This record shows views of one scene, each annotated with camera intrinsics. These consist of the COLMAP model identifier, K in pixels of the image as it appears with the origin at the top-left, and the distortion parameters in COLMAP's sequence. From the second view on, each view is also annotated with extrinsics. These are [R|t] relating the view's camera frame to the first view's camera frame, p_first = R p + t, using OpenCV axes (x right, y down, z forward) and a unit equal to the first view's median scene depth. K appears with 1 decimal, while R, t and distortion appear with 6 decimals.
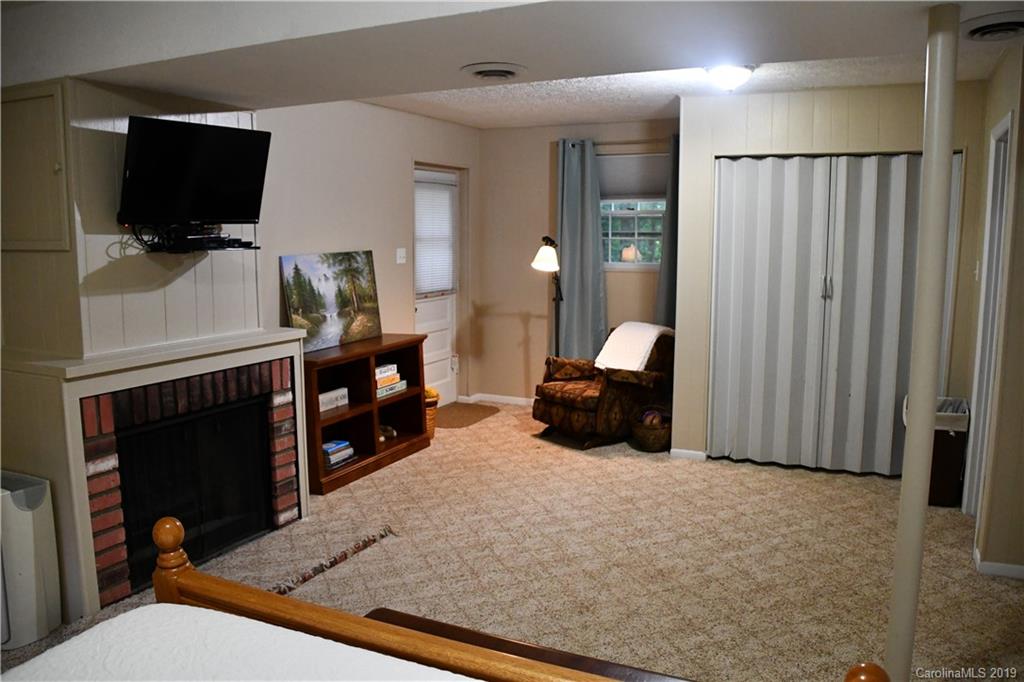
lens RADIAL K [[875.5, 0, 512.0], [0, 875.5, 341.0], [0, 0, 1]] dist [-0.171409, 0.201265]
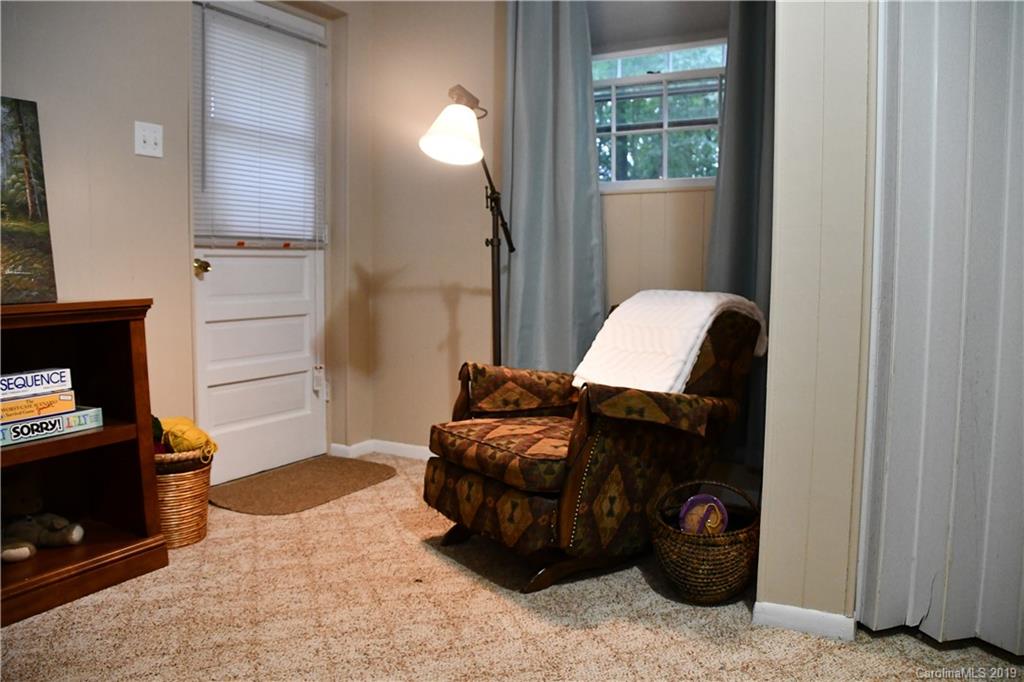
lens RADIAL K [[875.5, 0, 512.0], [0, 875.5, 341.0], [0, 0, 1]] dist [-0.171409, 0.201265]
pose [[0.999200, 0.008631, -0.039057, 0.086574], [-0.010401, 0.998917, -0.045353, 0.028709], [0.038623, 0.045723, 0.998207, 0.588168]]
